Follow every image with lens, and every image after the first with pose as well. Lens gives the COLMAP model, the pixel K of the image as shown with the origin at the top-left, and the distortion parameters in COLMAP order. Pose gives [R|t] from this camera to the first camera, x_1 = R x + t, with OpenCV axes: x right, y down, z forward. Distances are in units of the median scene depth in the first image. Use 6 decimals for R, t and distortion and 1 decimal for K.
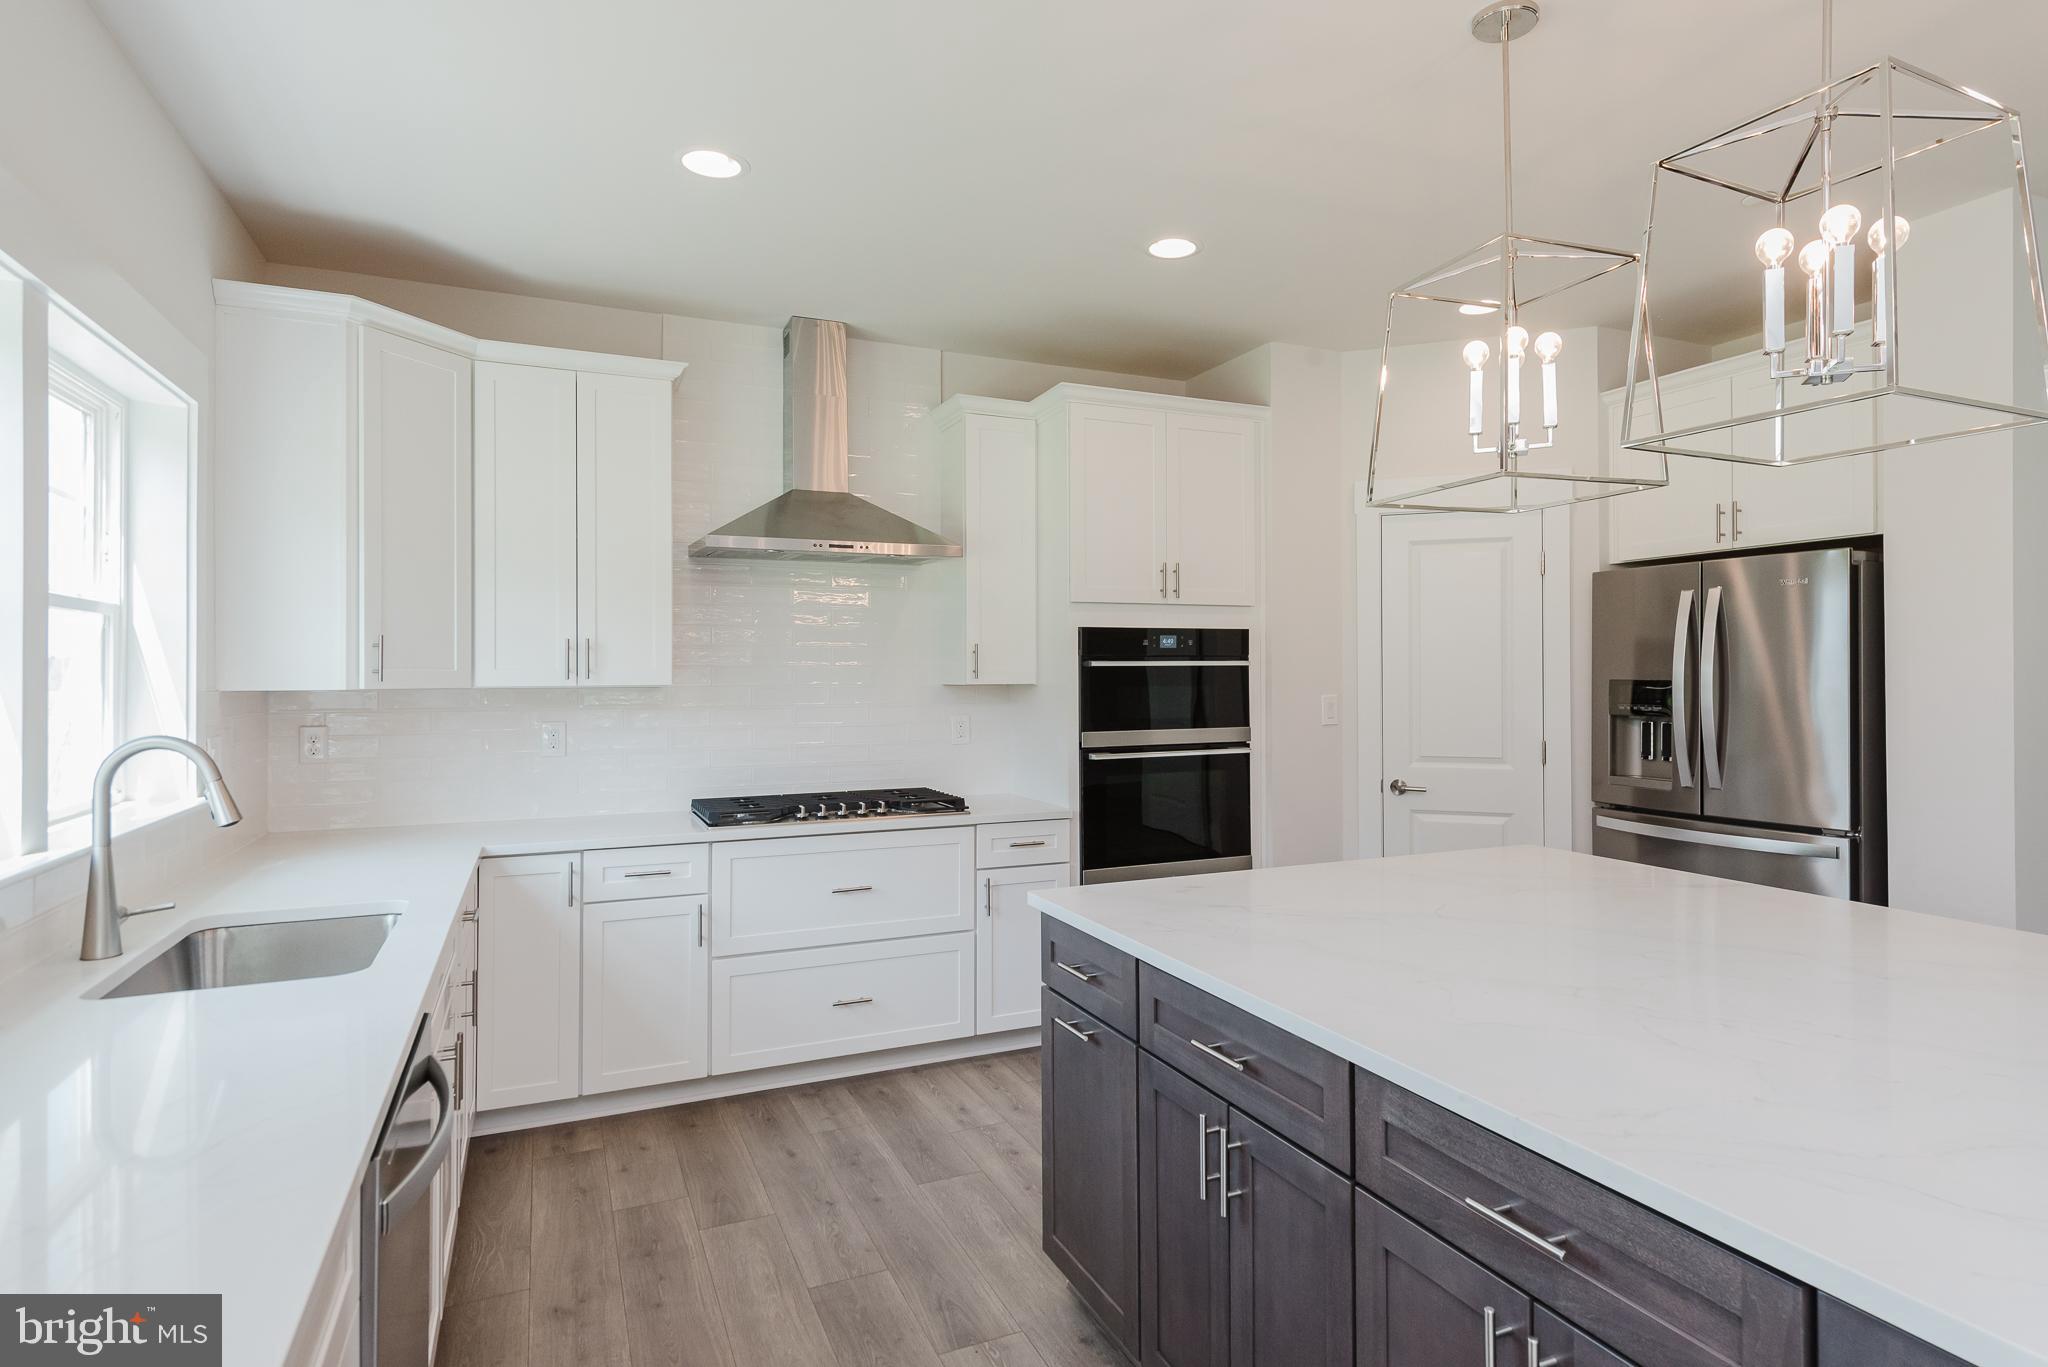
lens RADIAL K [[1108.1, 0, 1049.1], [0, 1108.1, 656.4], [0, 0, 1]] dist [0.003248, -0.003927]
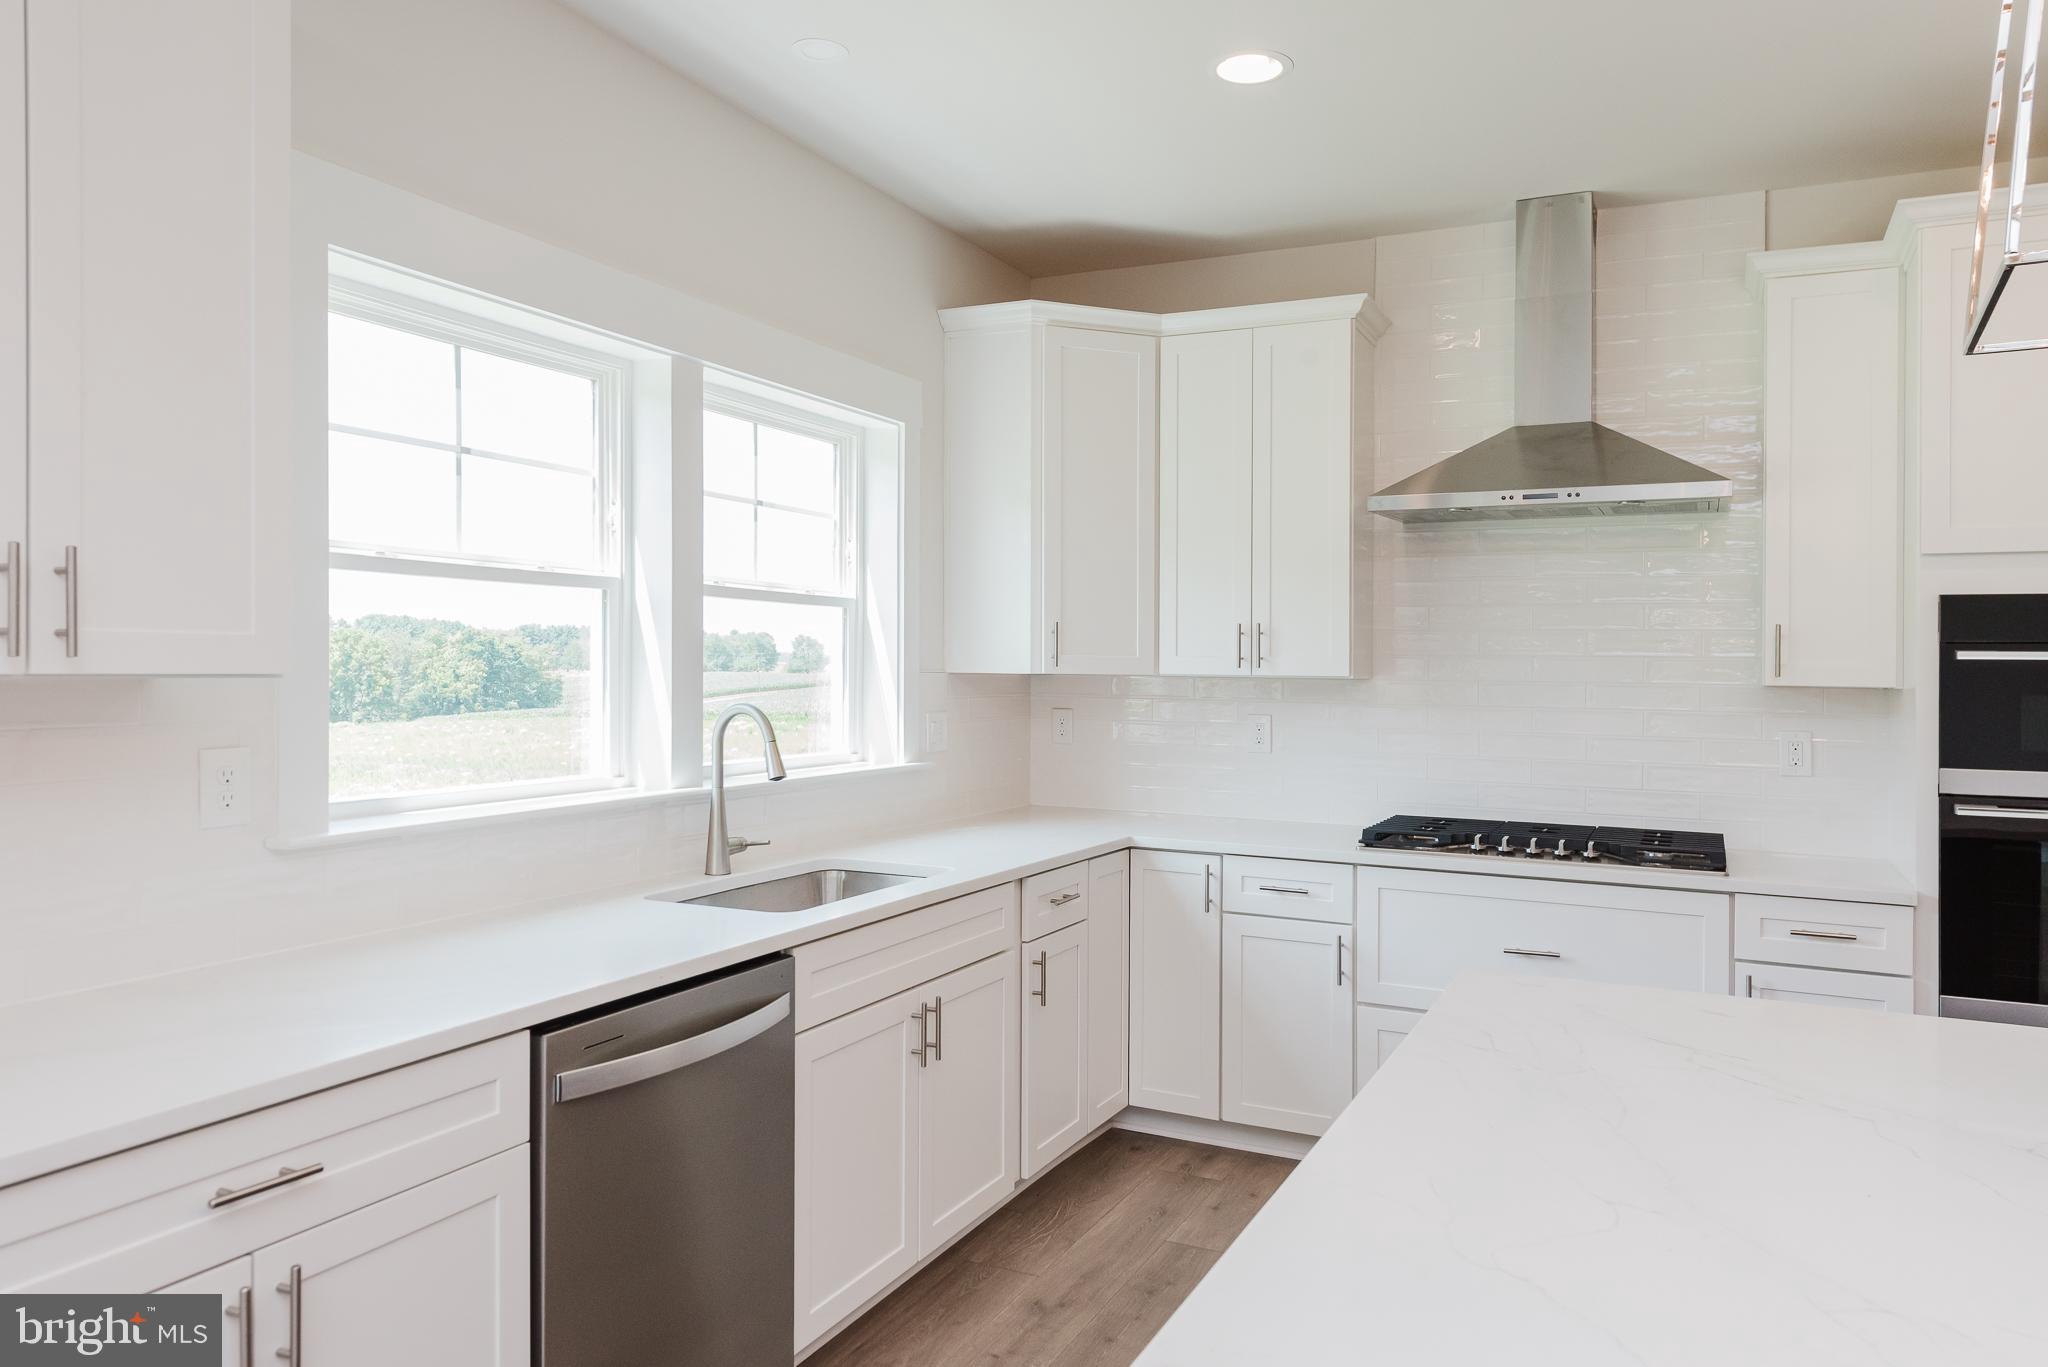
lens RADIAL K [[1371.5, 0, 1048.3], [0, 1371.5, 653.5], [0, 0, 1]] dist [0.001621, -0.001380]
pose [[0.631230, 0.006616, -0.775567, 0.334310], [-0.001554, 0.999972, 0.007266, 0.000992], [0.775594, -0.003381, 0.631223, 0.156854]]
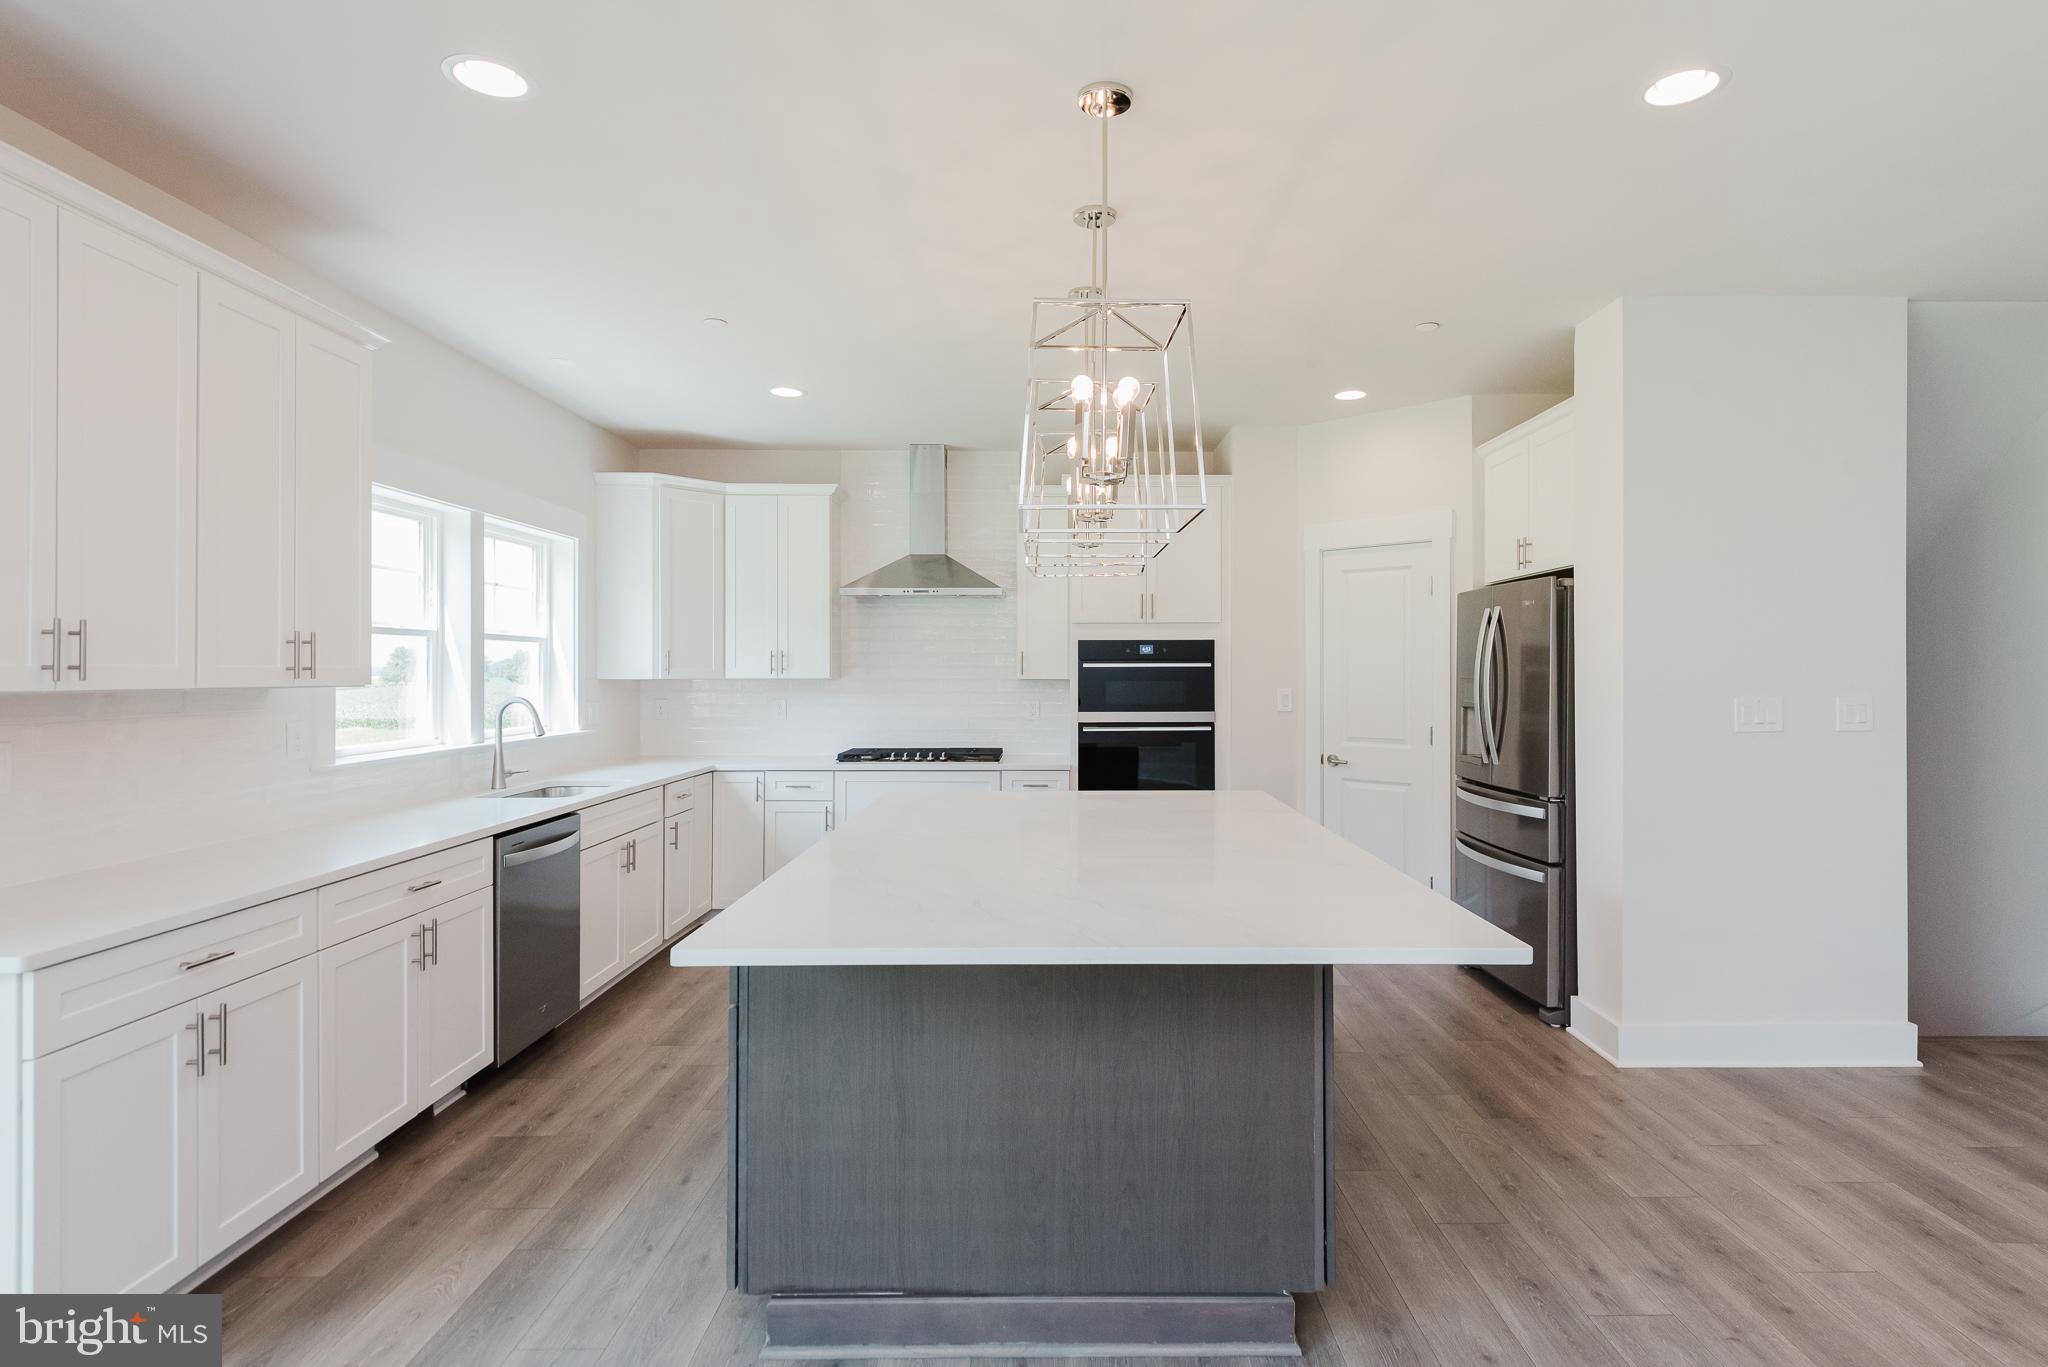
lens RADIAL K [[1070.0, 0, 1061.3], [0, 1070.0, 653.8], [0, 0, 1]] dist [0.006837, 0.000844]
pose [[0.907683, -0.002360, -0.419649, 0.662085], [0.003409, 0.999993, 0.001750, -0.012114], [0.419642, -0.003019, 0.907685, -0.323000]]
